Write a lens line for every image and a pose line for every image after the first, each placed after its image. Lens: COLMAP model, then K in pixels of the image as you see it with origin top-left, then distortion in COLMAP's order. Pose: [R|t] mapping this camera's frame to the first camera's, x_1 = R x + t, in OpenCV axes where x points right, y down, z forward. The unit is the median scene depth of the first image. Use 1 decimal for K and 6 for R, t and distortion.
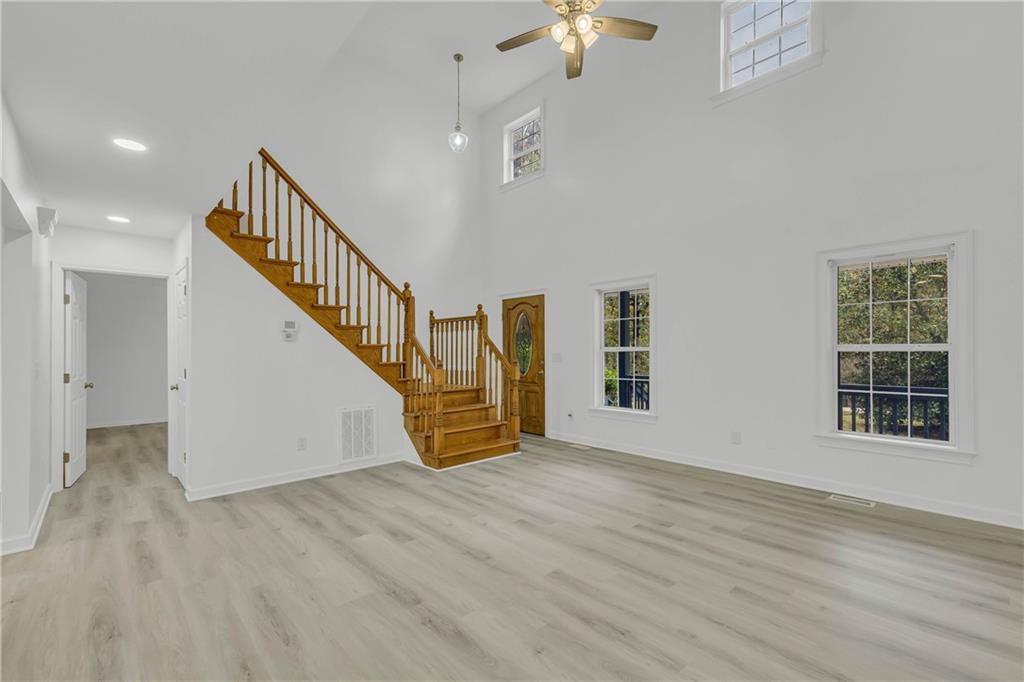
lens RADIAL K [[455.7, 0, 508.8], [0, 455.7, 351.2], [0, 0, 1]] dist [0.008894, -0.000027]
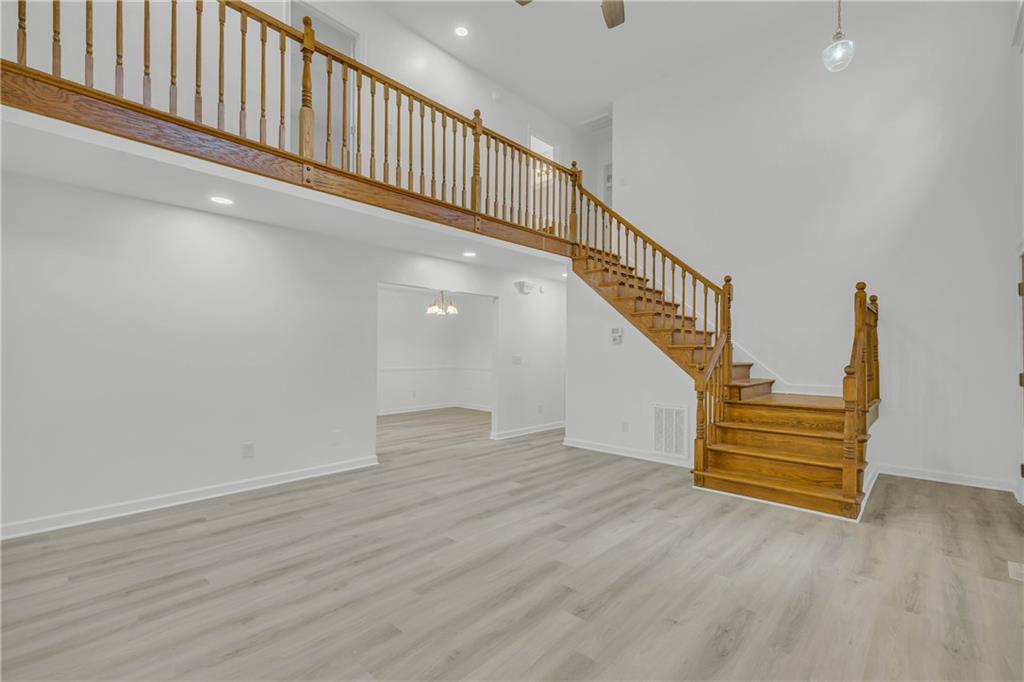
lens RADIAL K [[442.2, 0, 514.2], [0, 442.2, 344.9], [0, 0, 1]] dist [0.010274, -0.000476]
pose [[0.069707, -0.011370, -0.997503, 0.854164], [-0.006443, 0.999909, -0.011847, -0.002028], [0.997547, 0.007252, 0.069627, 0.738287]]
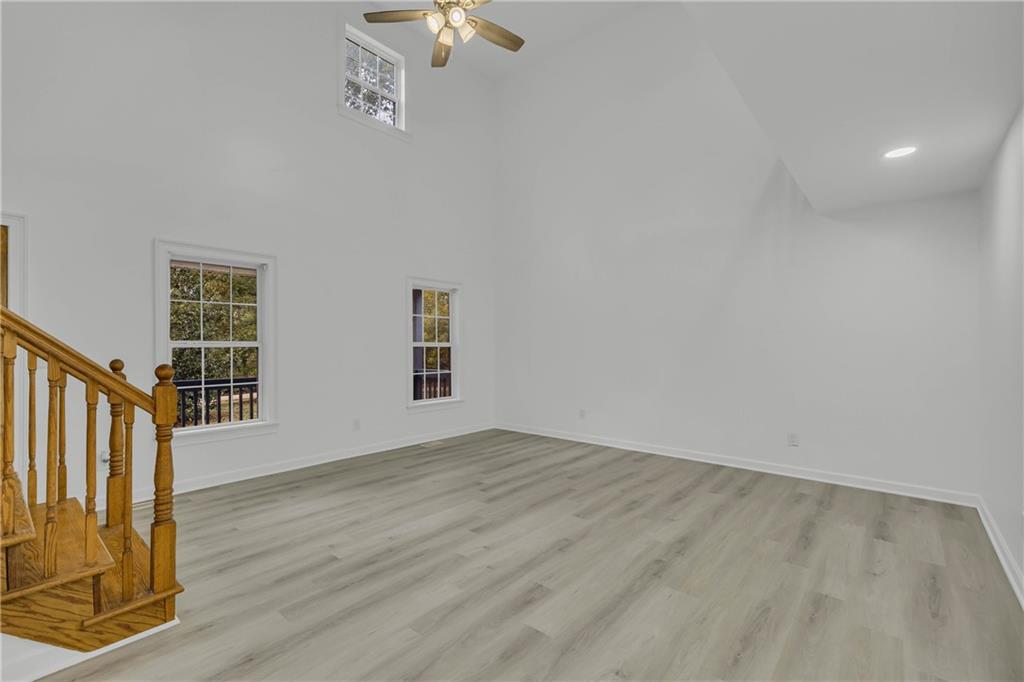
lens RADIAL K [[450.0, 0, 514.2], [0, 450.0, 345.1], [0, 0, 1]] dist [0.013747, -0.000180]
pose [[-0.132148, 0.005755, 0.991213, -0.786083], [0.002968, 0.999981, -0.005410, 0.003894], [-0.991226, 0.002227, -0.132163, 0.923177]]
